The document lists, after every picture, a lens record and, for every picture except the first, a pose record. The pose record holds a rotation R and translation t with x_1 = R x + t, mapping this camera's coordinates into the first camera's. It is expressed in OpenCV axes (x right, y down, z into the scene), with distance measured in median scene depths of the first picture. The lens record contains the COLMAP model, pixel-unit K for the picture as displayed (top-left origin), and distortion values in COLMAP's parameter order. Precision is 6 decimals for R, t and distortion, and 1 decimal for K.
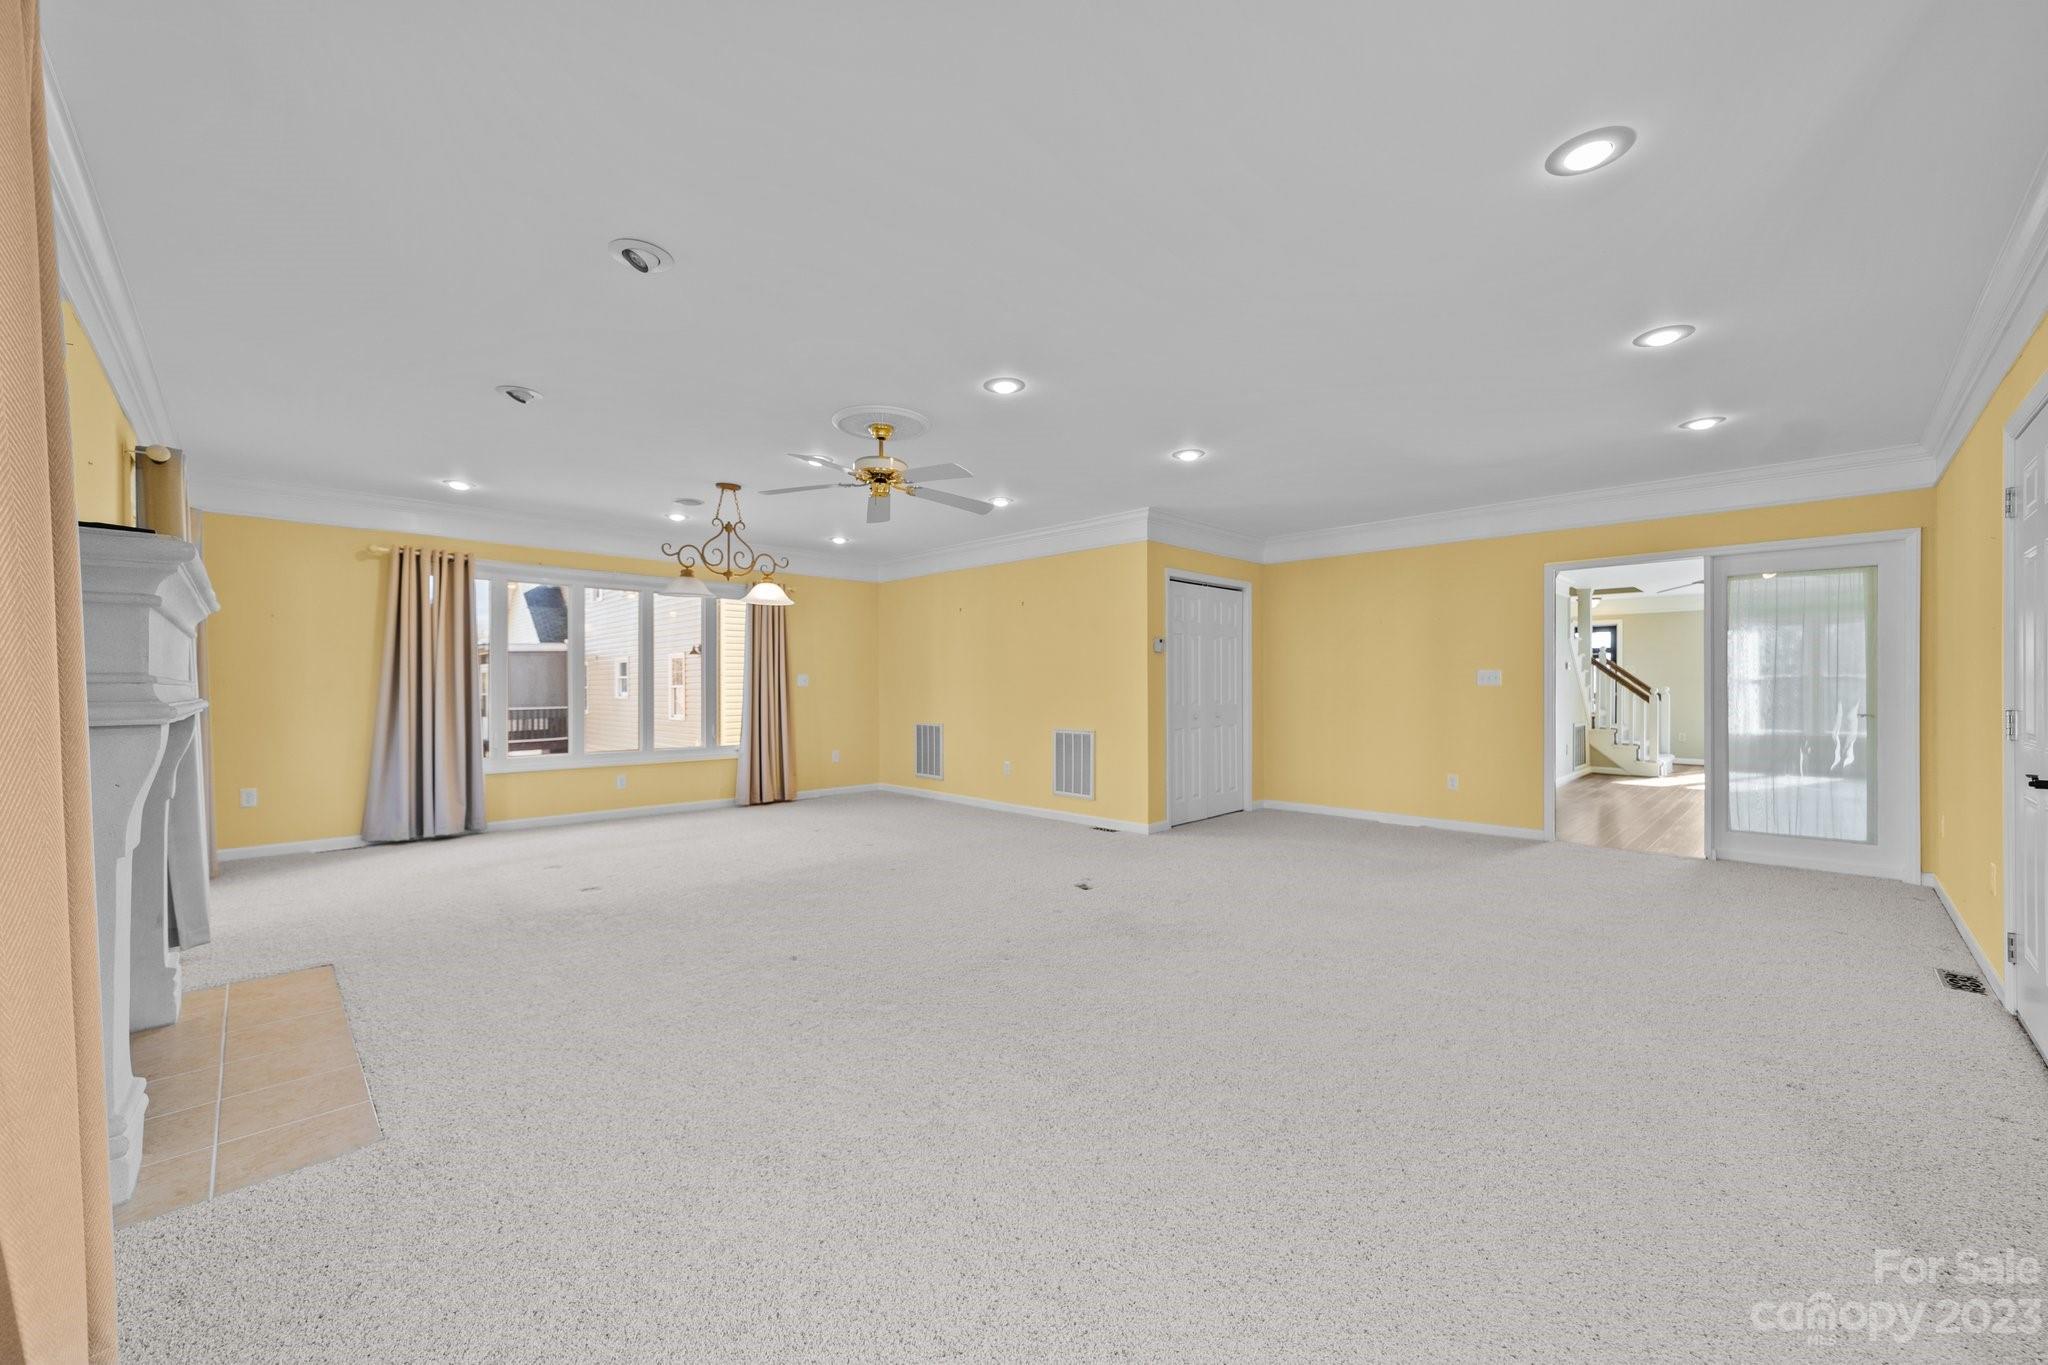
lens RADIAL K [[789.1, 0, 1026.3], [0, 789.1, 683.6], [0, 0, 1]] dist [-0.020066, 0.010169]
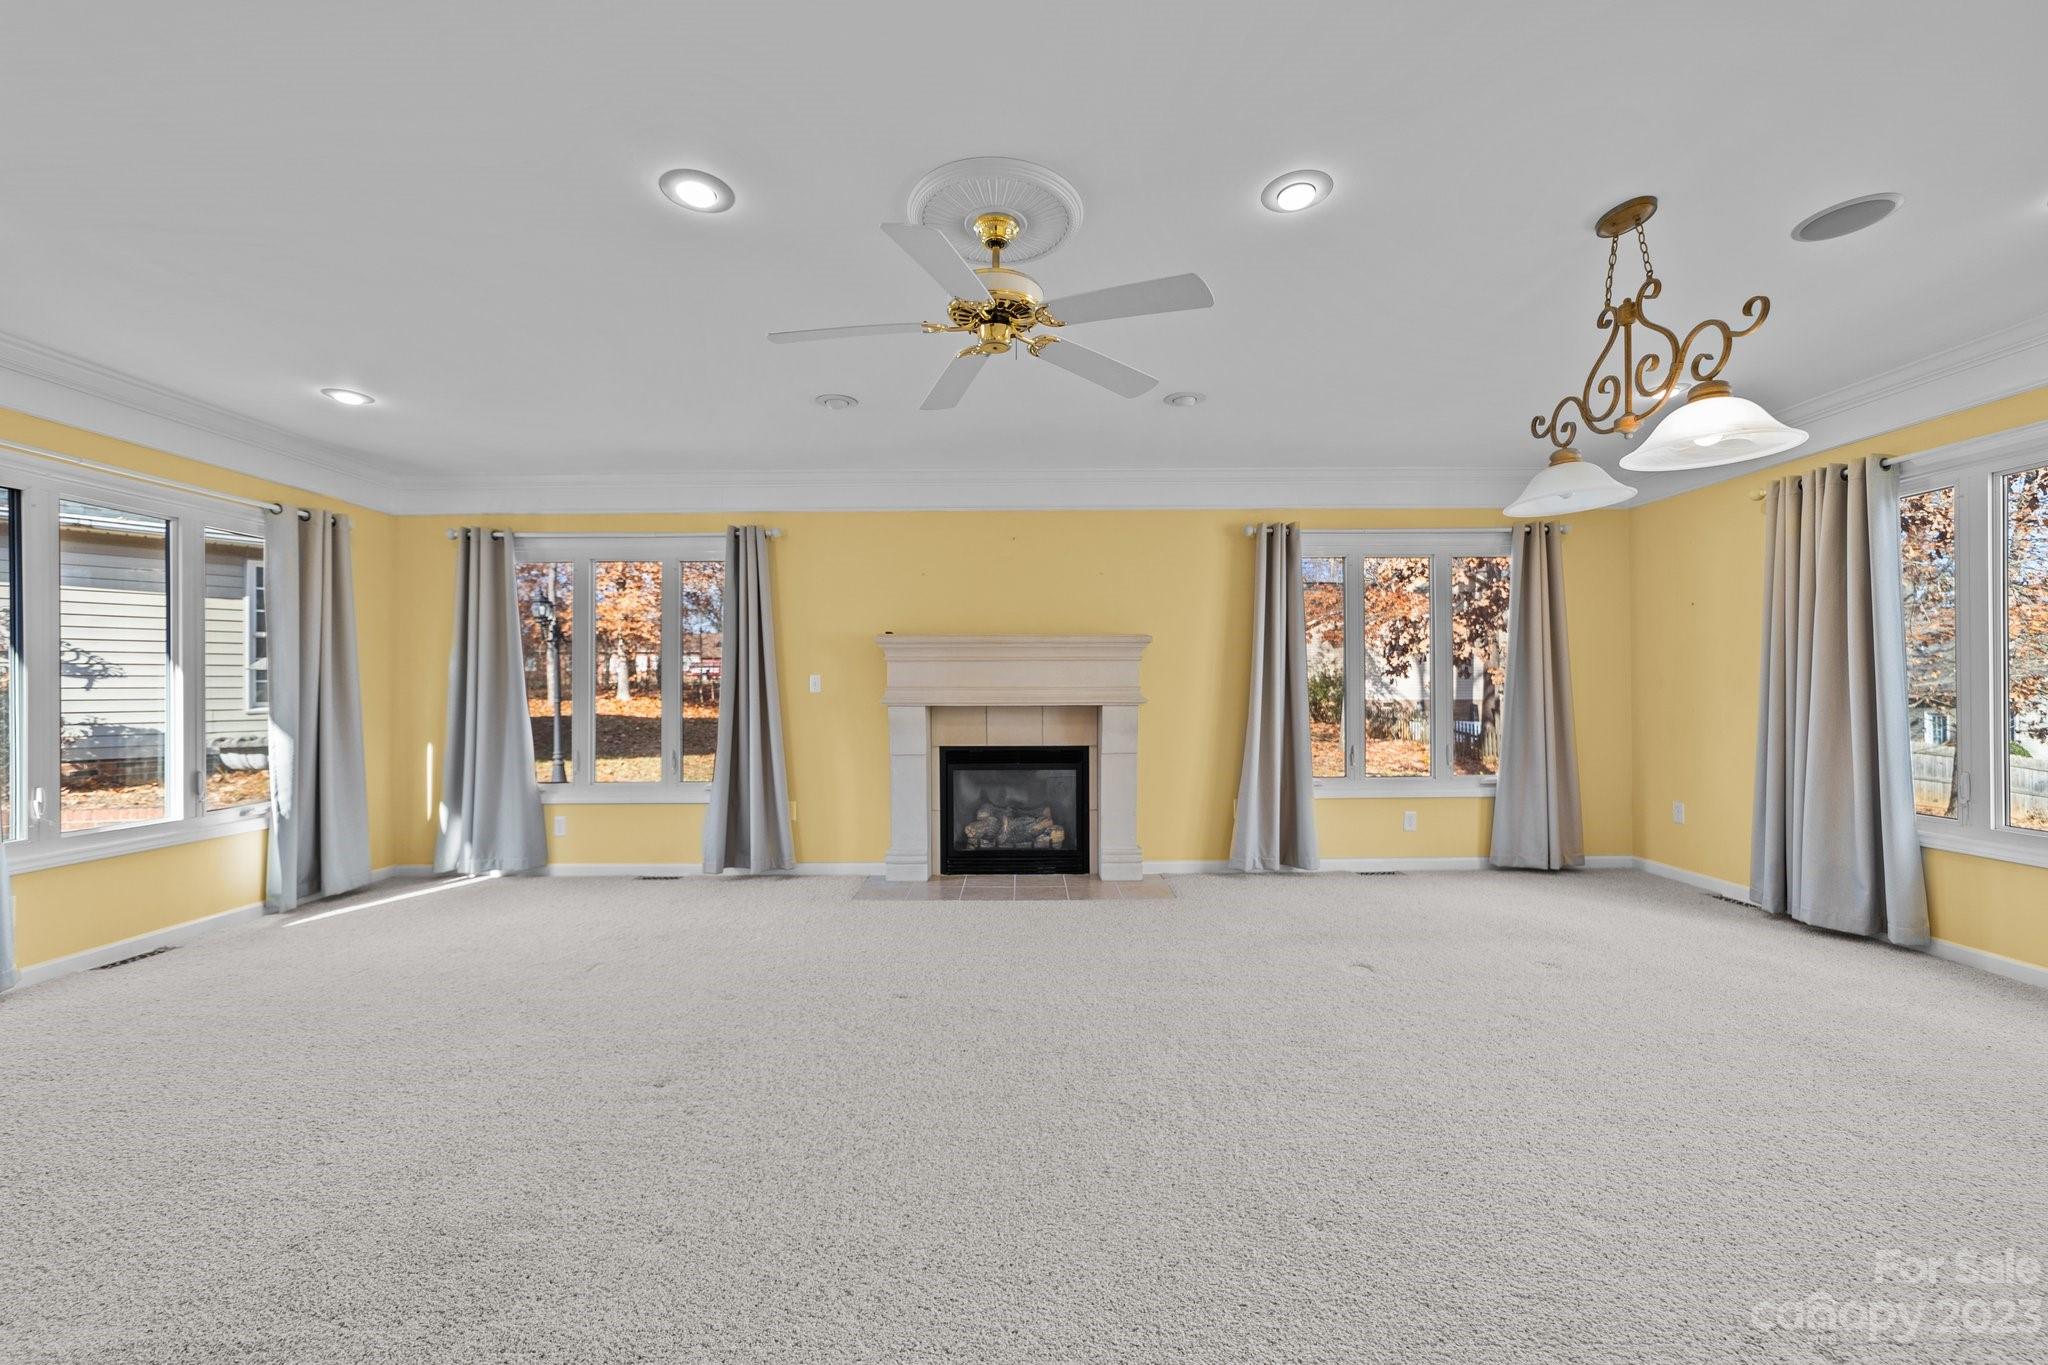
lens RADIAL K [[789.1, 0, 1026.3], [0, 789.1, 683.6], [0, 0, 1]] dist [-0.020066, 0.010169]
pose [[-0.701454, -0.002457, -0.712711, 0.150303], [0.004320, 0.999961, -0.007699, 0.003792], [0.712702, -0.008480, -0.701416, 1.062989]]
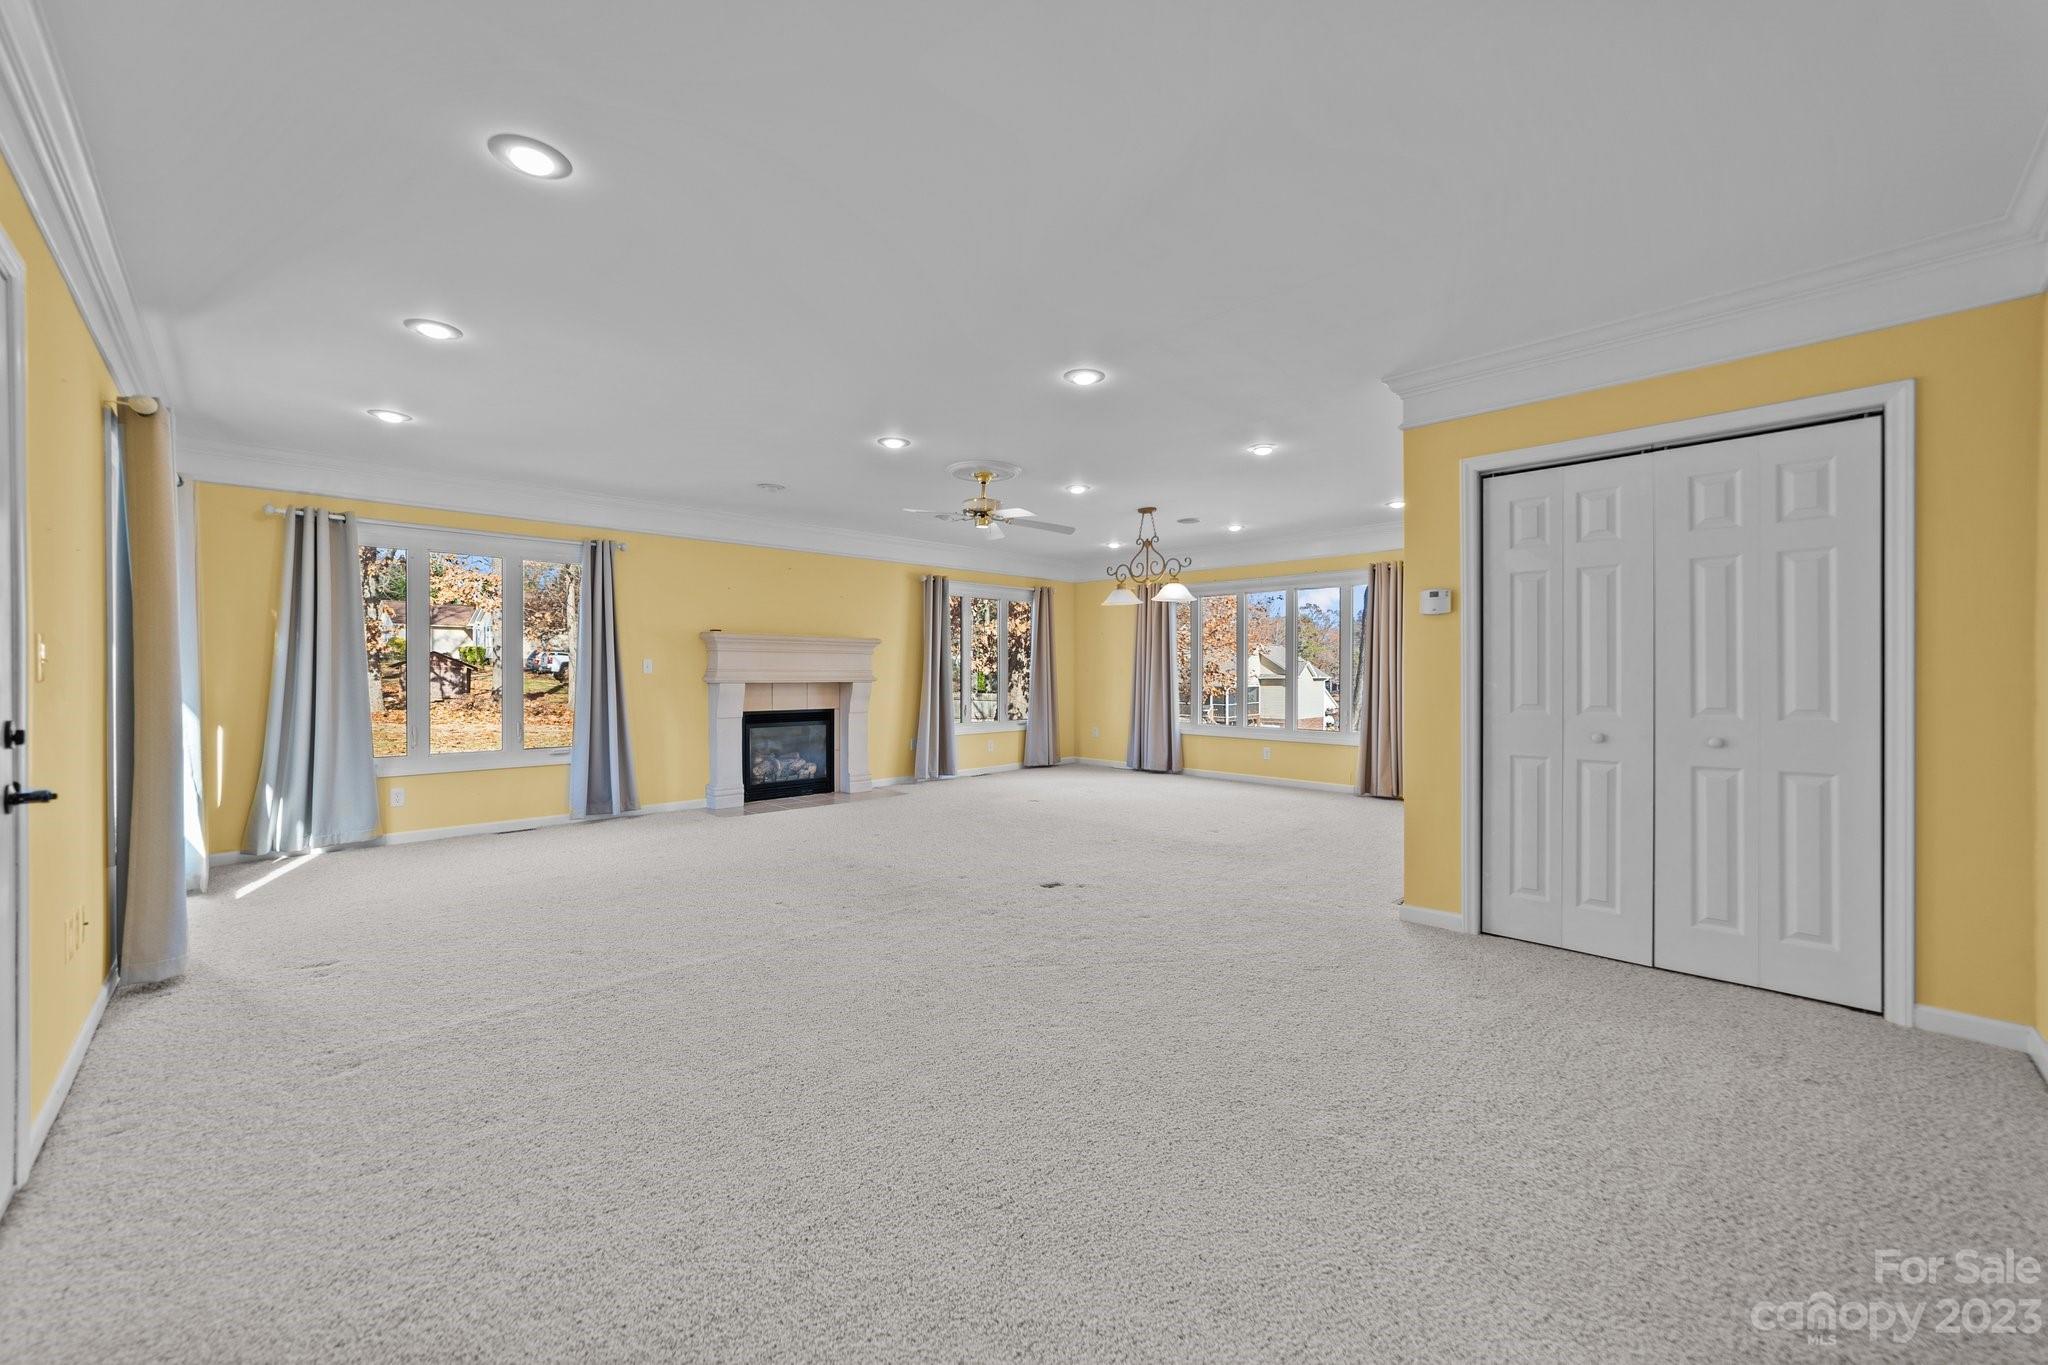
lens RADIAL K [[807.1, 0, 1014.1], [0, 807.1, 671.7], [0, 0, 1]] dist [-0.019942, 0.010949]
pose [[-0.013226, 0.003518, -0.999906, 0.881612], [-0.003017, 0.999989, 0.003558, -0.002347], [0.999908, 0.003064, -0.013215, 0.809573]]
